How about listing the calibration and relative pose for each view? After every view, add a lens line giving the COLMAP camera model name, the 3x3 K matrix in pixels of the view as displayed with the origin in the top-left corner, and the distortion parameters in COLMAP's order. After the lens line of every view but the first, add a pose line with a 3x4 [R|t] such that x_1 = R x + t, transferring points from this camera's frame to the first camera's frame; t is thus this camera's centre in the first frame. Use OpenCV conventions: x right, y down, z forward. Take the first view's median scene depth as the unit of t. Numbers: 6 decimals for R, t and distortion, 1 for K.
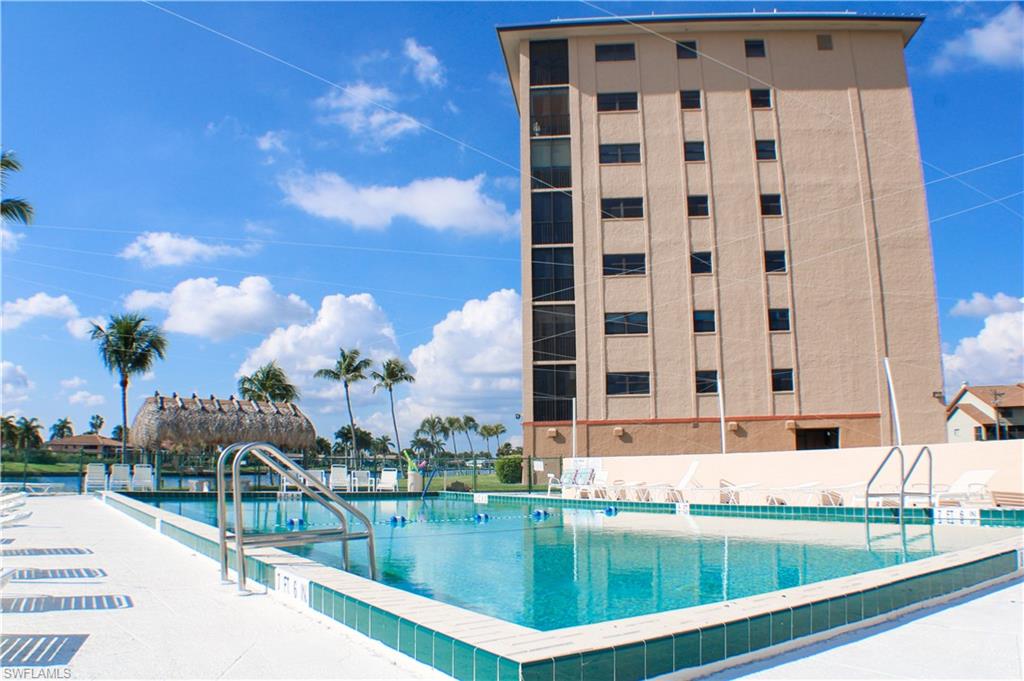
lens RADIAL K [[781.6, 0, 512.0], [0, 781.6, 340.5], [0, 0, 1]] dist [-0.191248, 0.050761]
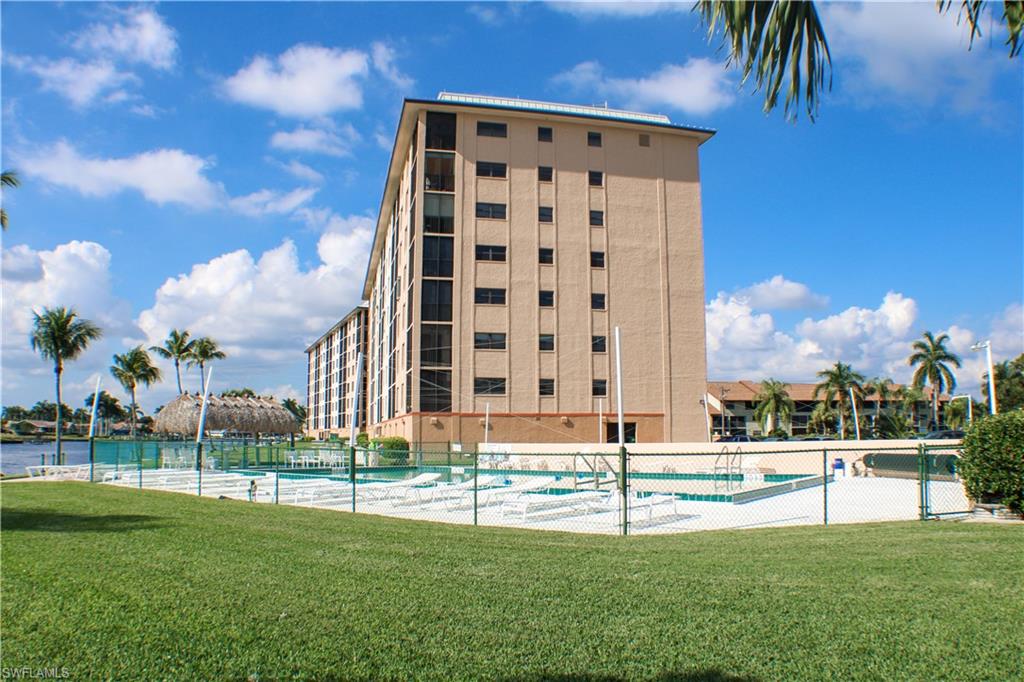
lens RADIAL K [[791.1, 0, 512.0], [0, 791.1, 341.0], [0, 0, 1]] dist [-0.212186, 0.093847]
pose [[0.942529, 0.046312, 0.330899, -0.266800], [-0.058490, 0.997925, 0.026935, -0.060486], [-0.328965, -0.044741, 0.943282, -0.295367]]
